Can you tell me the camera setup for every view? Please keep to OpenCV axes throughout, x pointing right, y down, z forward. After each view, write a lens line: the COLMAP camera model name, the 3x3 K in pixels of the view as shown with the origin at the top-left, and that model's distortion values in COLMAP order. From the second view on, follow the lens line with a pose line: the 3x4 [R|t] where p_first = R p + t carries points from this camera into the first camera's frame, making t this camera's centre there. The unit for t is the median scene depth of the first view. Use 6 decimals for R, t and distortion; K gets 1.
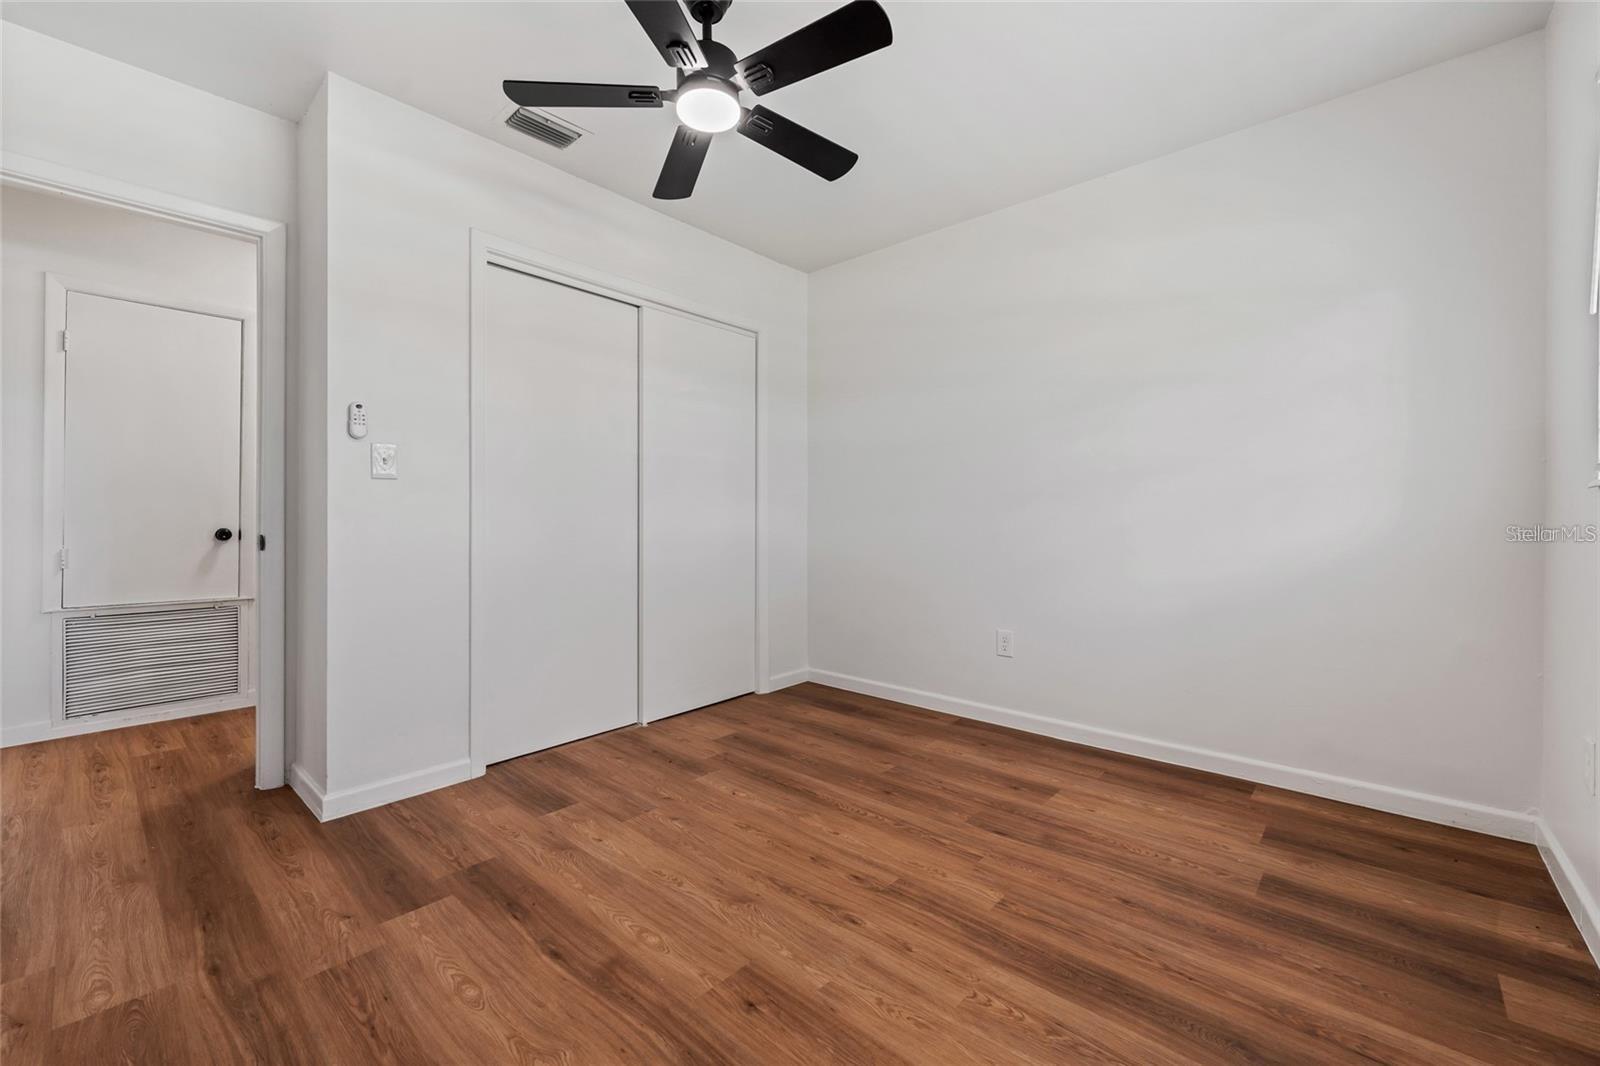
lens RADIAL K [[657.1, 0, 798.6], [0, 657.1, 508.4], [0, 0, 1]] dist [-0.000696, -0.000030]
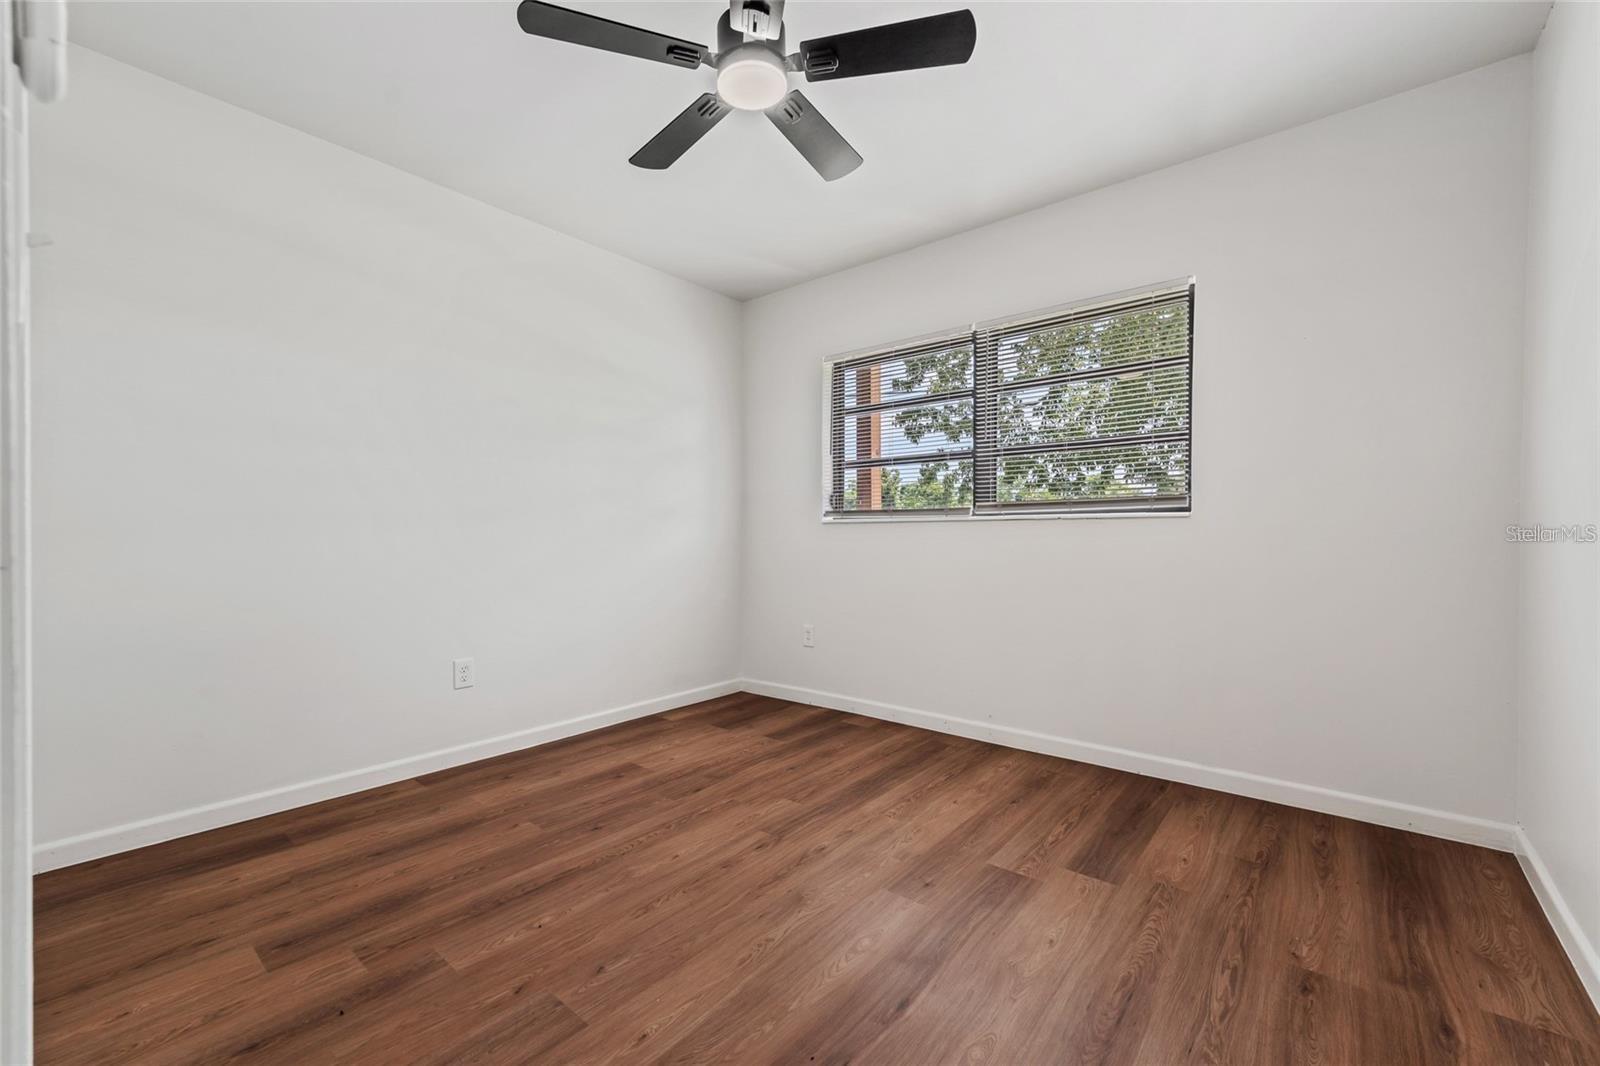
lens RADIAL K [[657.1, 0, 798.6], [0, 657.1, 508.4], [0, 0, 1]] dist [-0.000696, -0.000030]
pose [[-0.045791, 0.040148, 0.998144, -0.919625], [-0.009617, 0.999128, -0.040629, 0.010294], [-0.998905, -0.011459, -0.045365, 0.833346]]
